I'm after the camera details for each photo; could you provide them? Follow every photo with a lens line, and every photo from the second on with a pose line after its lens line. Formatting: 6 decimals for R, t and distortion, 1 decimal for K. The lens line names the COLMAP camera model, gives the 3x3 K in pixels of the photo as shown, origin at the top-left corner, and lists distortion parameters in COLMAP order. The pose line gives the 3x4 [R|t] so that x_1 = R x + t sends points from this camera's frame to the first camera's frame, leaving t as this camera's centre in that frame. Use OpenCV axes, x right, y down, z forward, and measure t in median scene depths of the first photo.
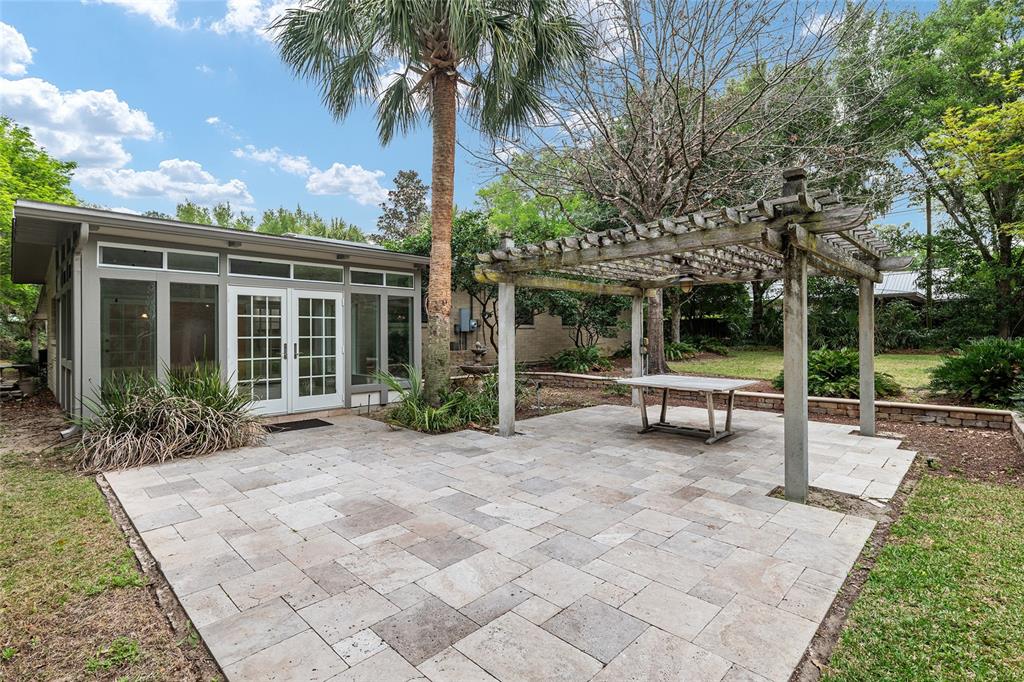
lens RADIAL K [[484.8, 0, 511.8], [0, 484.8, 332.3], [0, 0, 1]] dist [-0.001318, 0.000055]
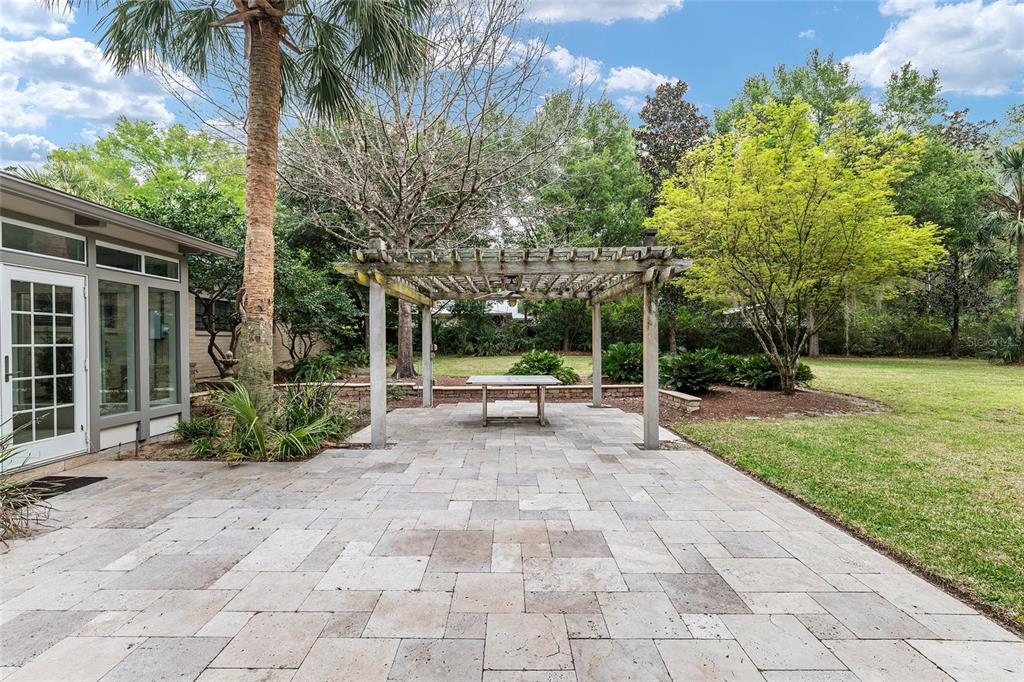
lens RADIAL K [[447.6, 0, 510.9], [0, 447.6, 347.9], [0, 0, 1]] dist [-0.002556, 0.000231]
pose [[0.713563, -0.011405, 0.700498, -0.671684], [0.001458, 0.999889, 0.014794, 0.009267], [-0.700589, -0.009535, 0.713501, 0.309941]]
